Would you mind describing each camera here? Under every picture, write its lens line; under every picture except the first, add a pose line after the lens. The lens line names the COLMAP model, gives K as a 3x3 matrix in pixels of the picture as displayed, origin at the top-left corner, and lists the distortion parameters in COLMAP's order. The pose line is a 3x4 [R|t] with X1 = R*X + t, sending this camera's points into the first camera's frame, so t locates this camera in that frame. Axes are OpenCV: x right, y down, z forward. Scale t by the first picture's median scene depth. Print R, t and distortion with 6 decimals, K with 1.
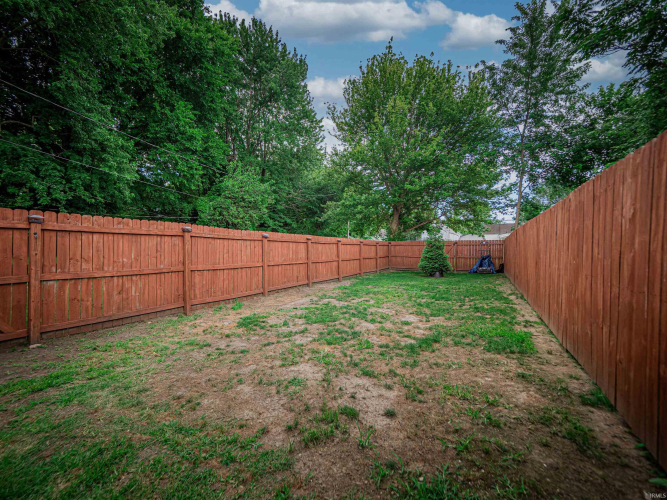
lens RADIAL K [[282.1, 0, 332.0], [0, 282.1, 254.2], [0, 0, 1]] dist [-0.001673, -0.000195]
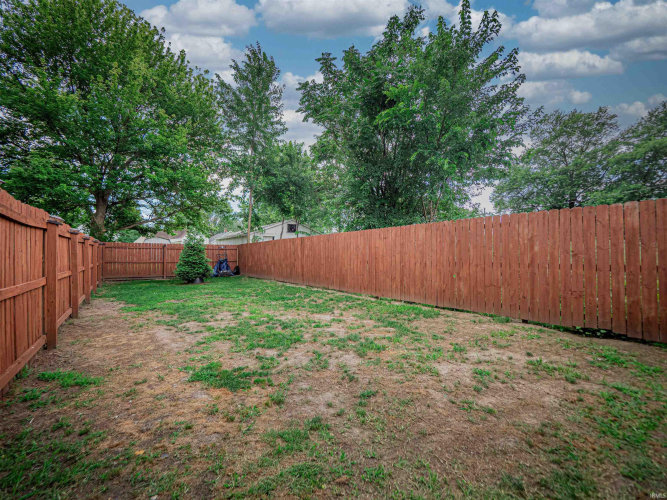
lens RADIAL K [[282.1, 0, 332.0], [0, 282.1, 254.2], [0, 0, 1]] dist [-0.001673, -0.000195]
pose [[0.427059, -0.002342, 0.904221, -0.692865], [0.019424, 0.999790, -0.006584, 0.003334], [-0.904015, 0.020376, 0.427015, 0.556002]]
